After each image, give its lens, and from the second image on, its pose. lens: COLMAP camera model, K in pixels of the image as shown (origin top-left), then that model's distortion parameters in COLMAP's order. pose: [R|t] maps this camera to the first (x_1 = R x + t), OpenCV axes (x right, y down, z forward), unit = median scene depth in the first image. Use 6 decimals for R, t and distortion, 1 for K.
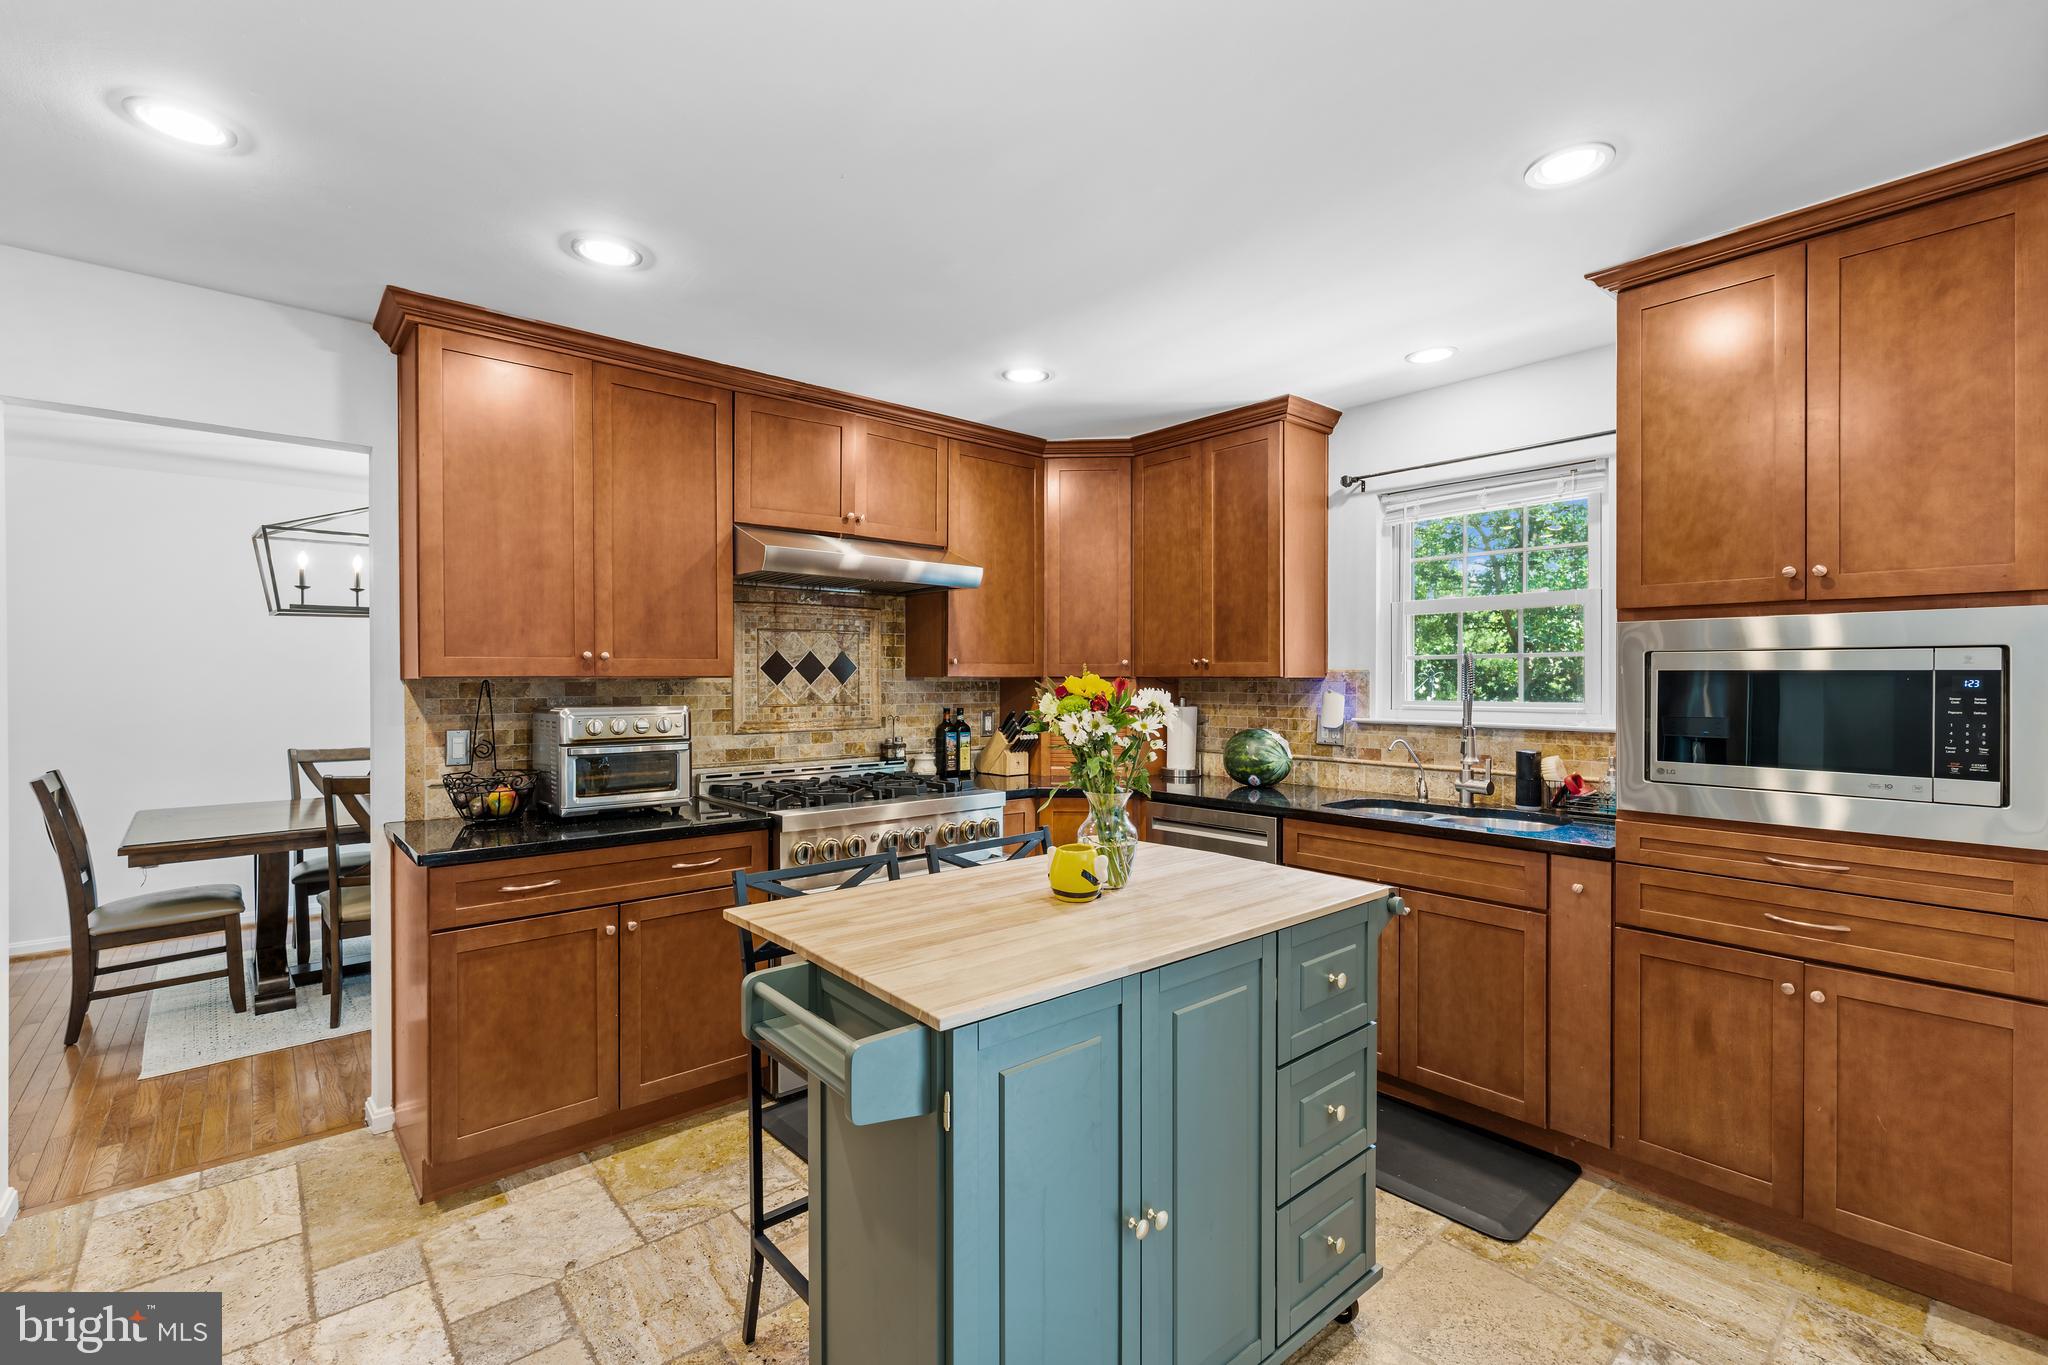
lens RADIAL K [[893.0, 0, 1027.1], [0, 893.0, 682.8], [0, 0, 1]] dist [-0.001527, 0.000549]
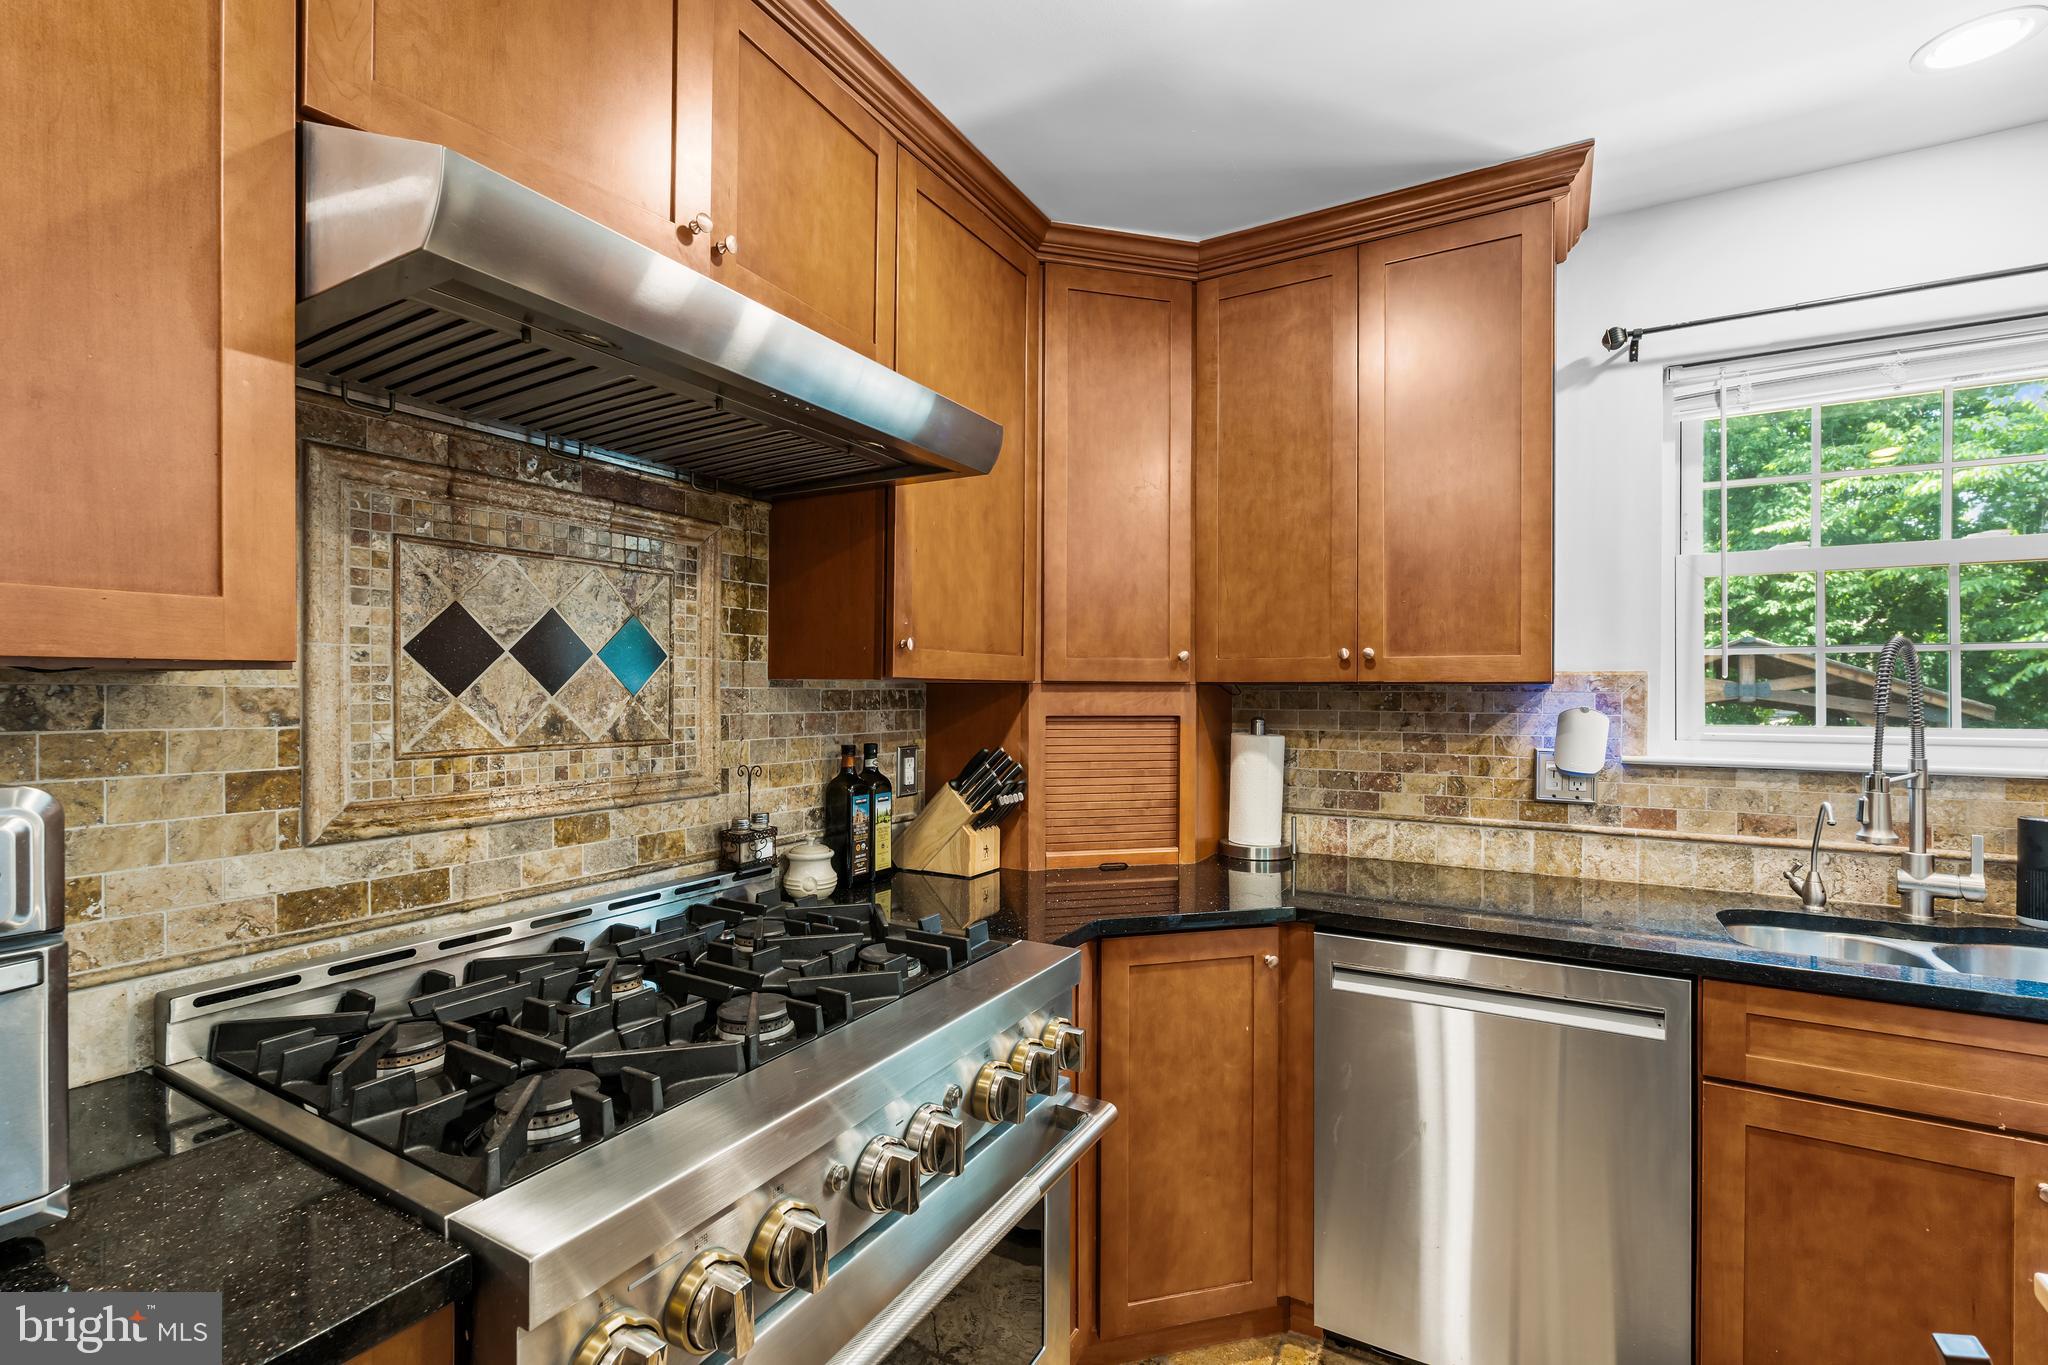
lens RADIAL K [[893.0, 0, 1018.2], [0, 893.0, 691.0], [0, 0, 1]] dist [-0.001527, 0.000549]
pose [[0.945724, 0.003518, 0.324953, -0.174823], [-0.002004, 0.999986, -0.004992, 0.001674], [-0.324966, 0.004070, 0.945717, 0.560444]]
